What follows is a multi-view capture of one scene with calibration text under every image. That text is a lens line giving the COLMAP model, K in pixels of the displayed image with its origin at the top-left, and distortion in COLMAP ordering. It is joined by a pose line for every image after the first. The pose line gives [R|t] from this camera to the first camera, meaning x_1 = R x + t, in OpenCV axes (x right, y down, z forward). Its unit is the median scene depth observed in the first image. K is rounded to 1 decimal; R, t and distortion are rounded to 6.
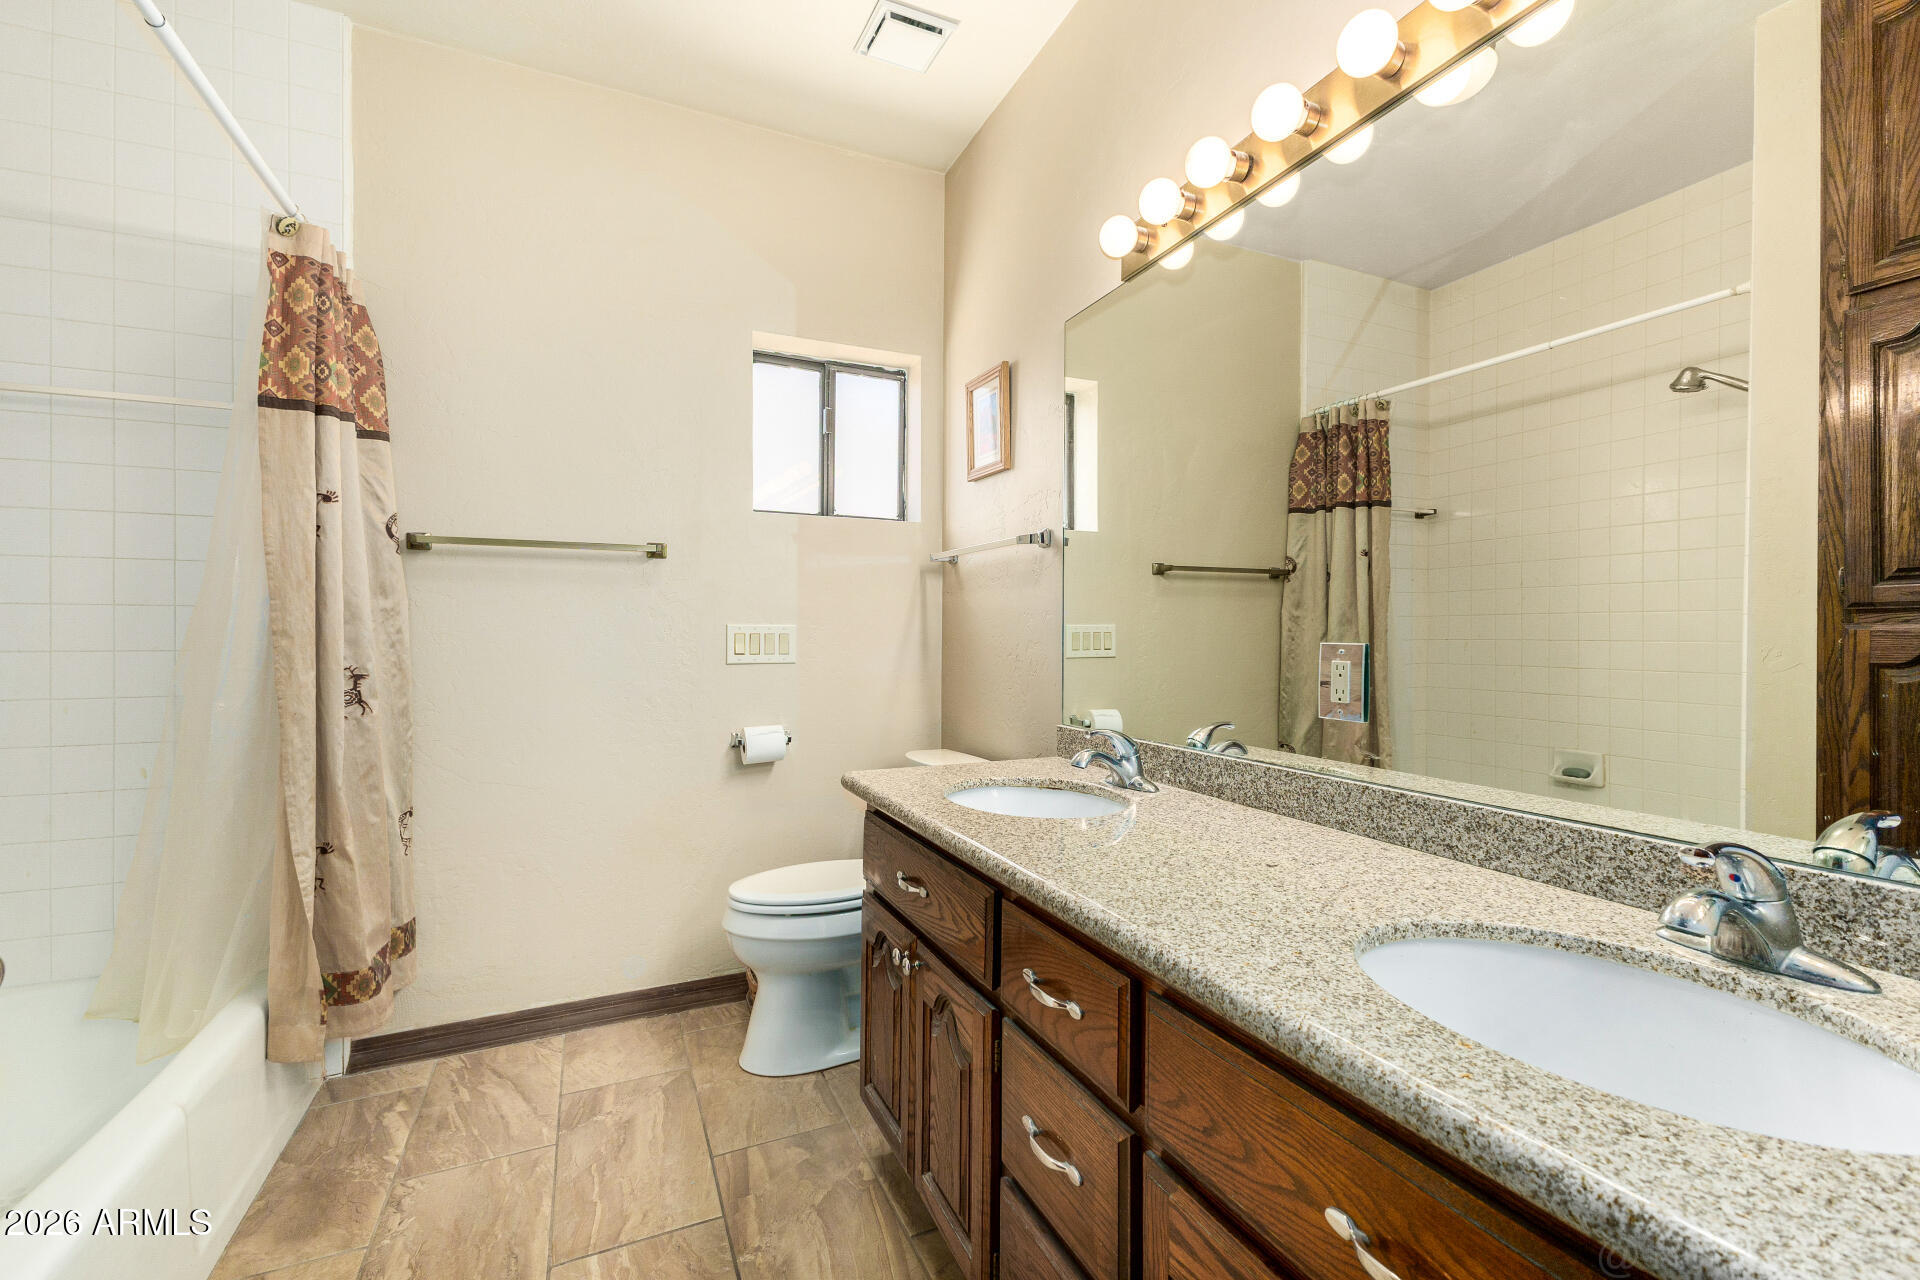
lens RADIAL K [[829.9, 0, 948.5], [0, 829.9, 629.6], [0, 0, 1]] dist [0.011570, 0.000027]
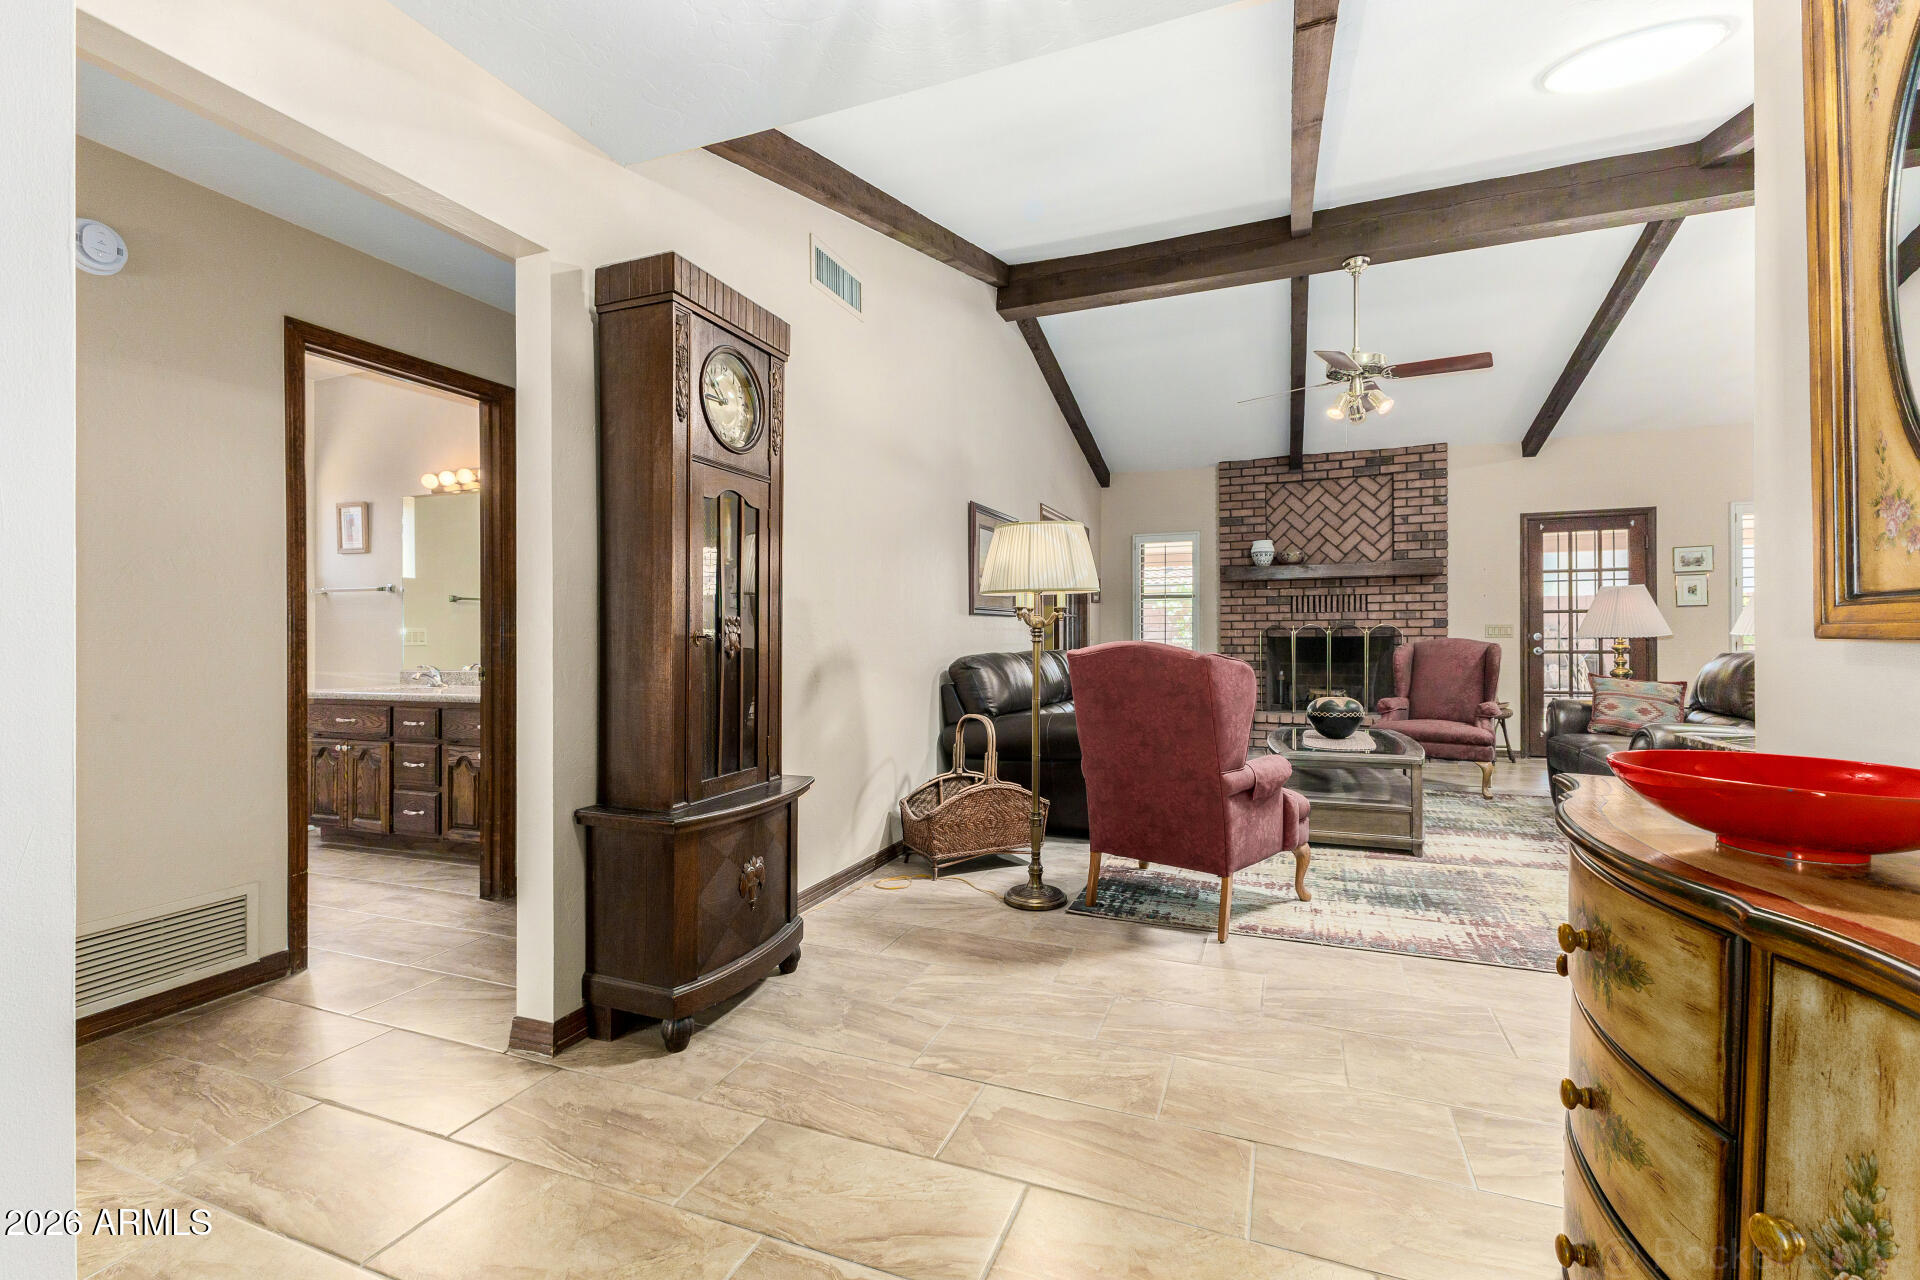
lens RADIAL K [[829.9, 0, 948.5], [0, 829.9, 629.6], [0, 0, 1]] dist [0.011570, 0.000027]
pose [[0.714781, 0.000424, 0.699348, -0.487074], [0.011384, 0.999860, -0.012242, 0.056979], [-0.699256, 0.016712, 0.714676, -2.097364]]
